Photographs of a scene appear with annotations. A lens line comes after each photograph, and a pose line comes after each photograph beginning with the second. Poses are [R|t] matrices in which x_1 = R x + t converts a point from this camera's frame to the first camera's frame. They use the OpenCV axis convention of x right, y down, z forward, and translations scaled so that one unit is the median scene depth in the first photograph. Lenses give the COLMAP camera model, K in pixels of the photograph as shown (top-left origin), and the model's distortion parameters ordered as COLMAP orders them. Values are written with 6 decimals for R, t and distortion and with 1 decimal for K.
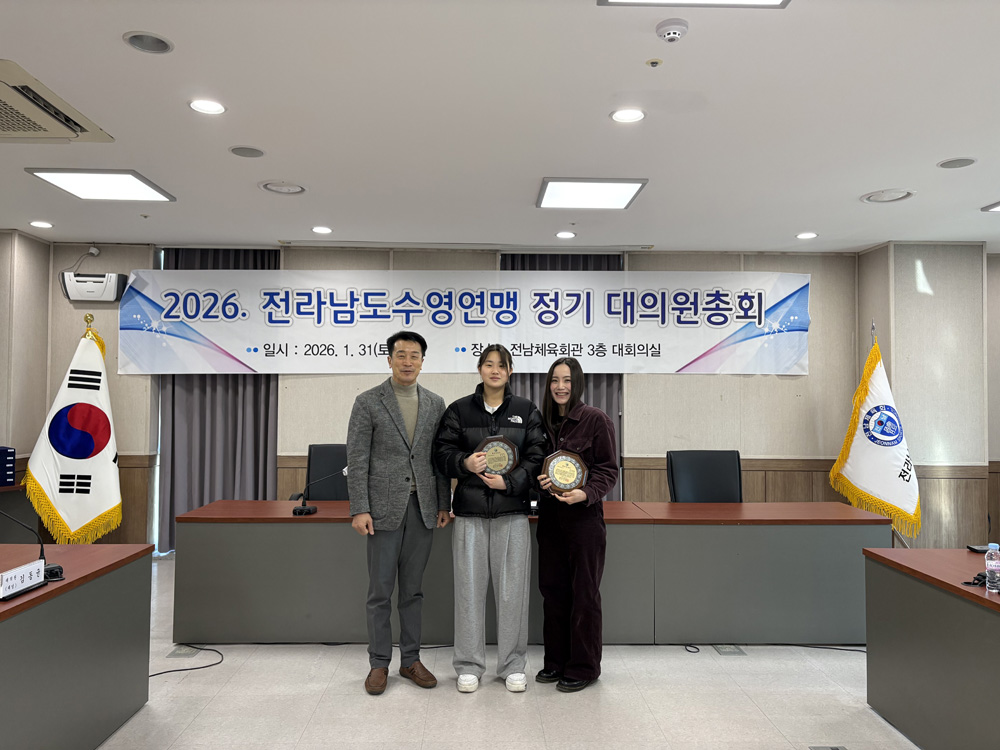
lens RADIAL K [[736.7, 0, 493.9], [0, 736.7, 371.3], [0, 0, 1]] dist [0.097394, -0.105091]
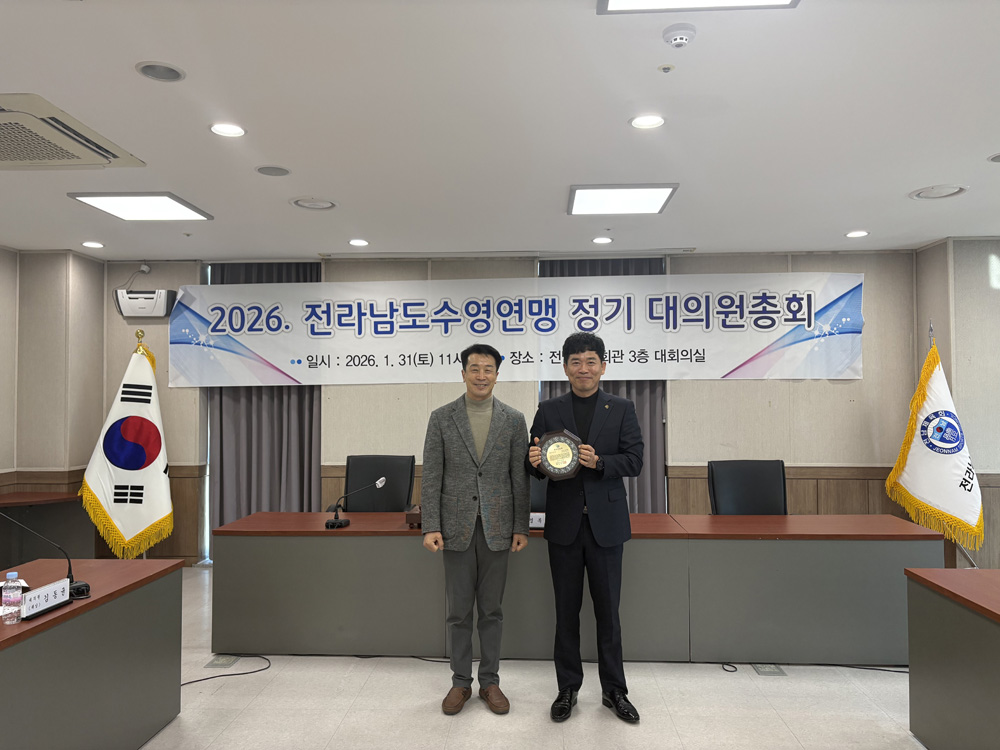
lens RADIAL K [[737.6, 0, 500.0], [0, 737.6, 375.0], [0, 0, 1]] dist [0.103172, -0.122237]
pose [[0.997001, -0.013551, -0.076197, 0.031123], [0.013862, 0.999898, 0.003547, -0.010136], [0.076141, -0.004592, 0.997086, 0.007088]]
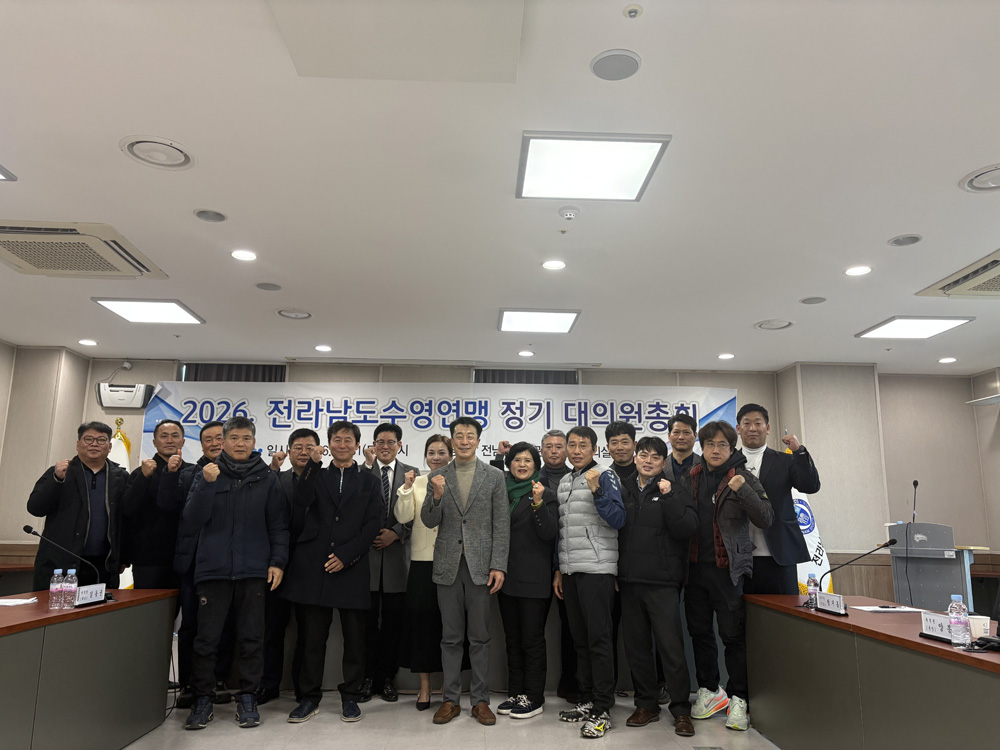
lens RADIAL K [[737.6, 0, 500.0], [0, 737.6, 375.0], [0, 0, 1]] dist [0.103172, -0.122237]
pose [[0.999860, 0.007422, 0.014983, 0.033262], [-0.004884, 0.986645, -0.162812, 0.042274], [-0.015991, 0.162716, 0.986543, -0.163678]]
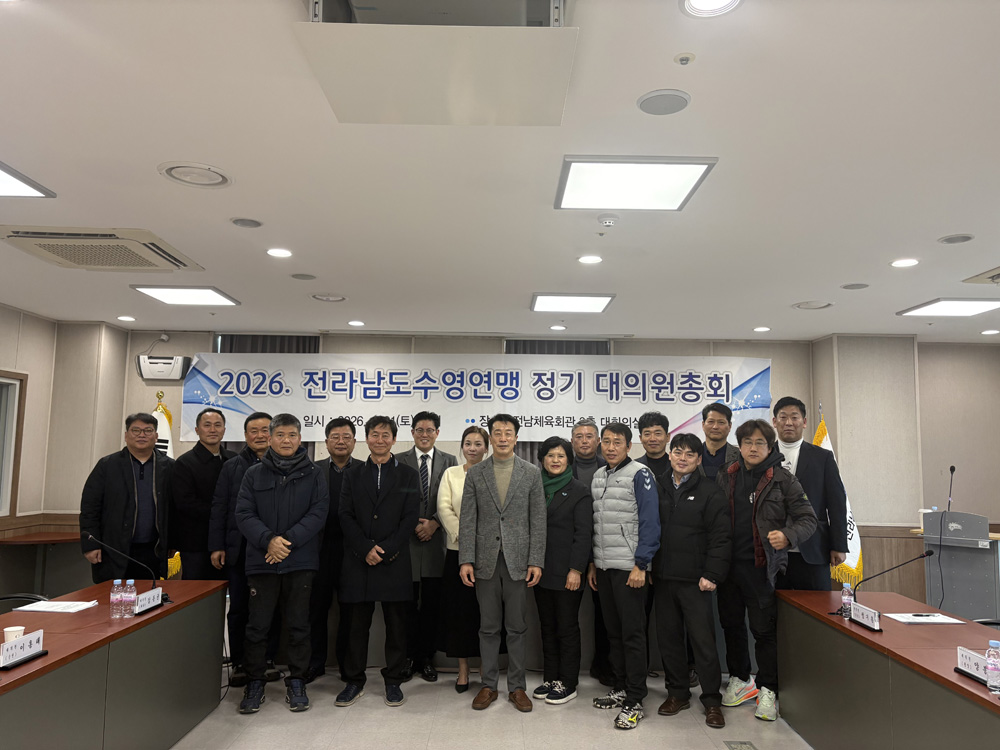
lens RADIAL K [[737.9, 0, 500.5], [0, 737.9, 372.8], [0, 0, 1]] dist [0.127209, -0.170083]
pose [[0.999822, 0.005844, -0.017926, 0.023005], [-0.007130, 0.997340, -0.072540, -0.021175], [0.017454, 0.072655, 0.997204, -0.175017]]
